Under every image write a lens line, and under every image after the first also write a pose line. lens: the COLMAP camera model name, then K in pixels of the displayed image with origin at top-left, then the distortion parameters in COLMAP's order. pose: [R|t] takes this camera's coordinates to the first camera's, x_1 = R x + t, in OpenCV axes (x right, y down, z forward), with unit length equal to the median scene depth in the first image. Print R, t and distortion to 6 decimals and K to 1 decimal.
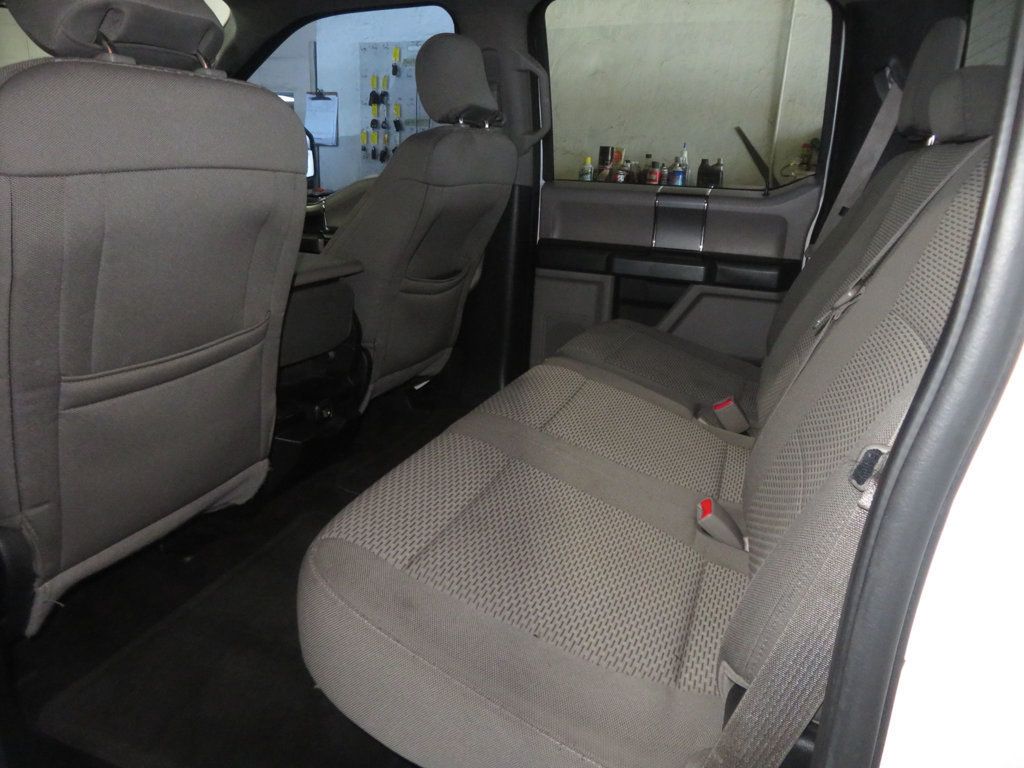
lens RADIAL K [[733.9, 0, 505.1], [0, 733.9, 384.5], [0, 0, 1]] dist [-0.011994, 0.011336]
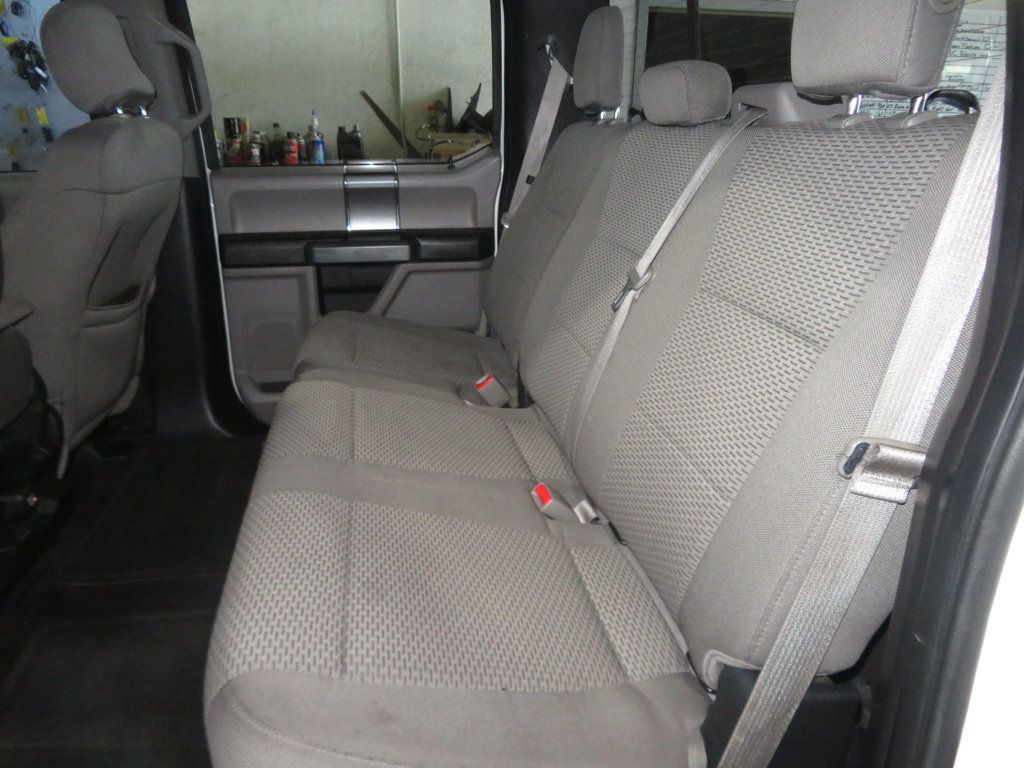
lens RADIAL K [[733.9, 0, 508.2], [0, 733.9, 386.3], [0, 0, 1]] dist [-0.011994, 0.011336]
pose [[0.857234, -0.217499, 0.466737, -0.114371], [0.190191, 0.976059, 0.105527, -0.051690], [-0.478515, -0.001692, 0.878078, 0.060415]]
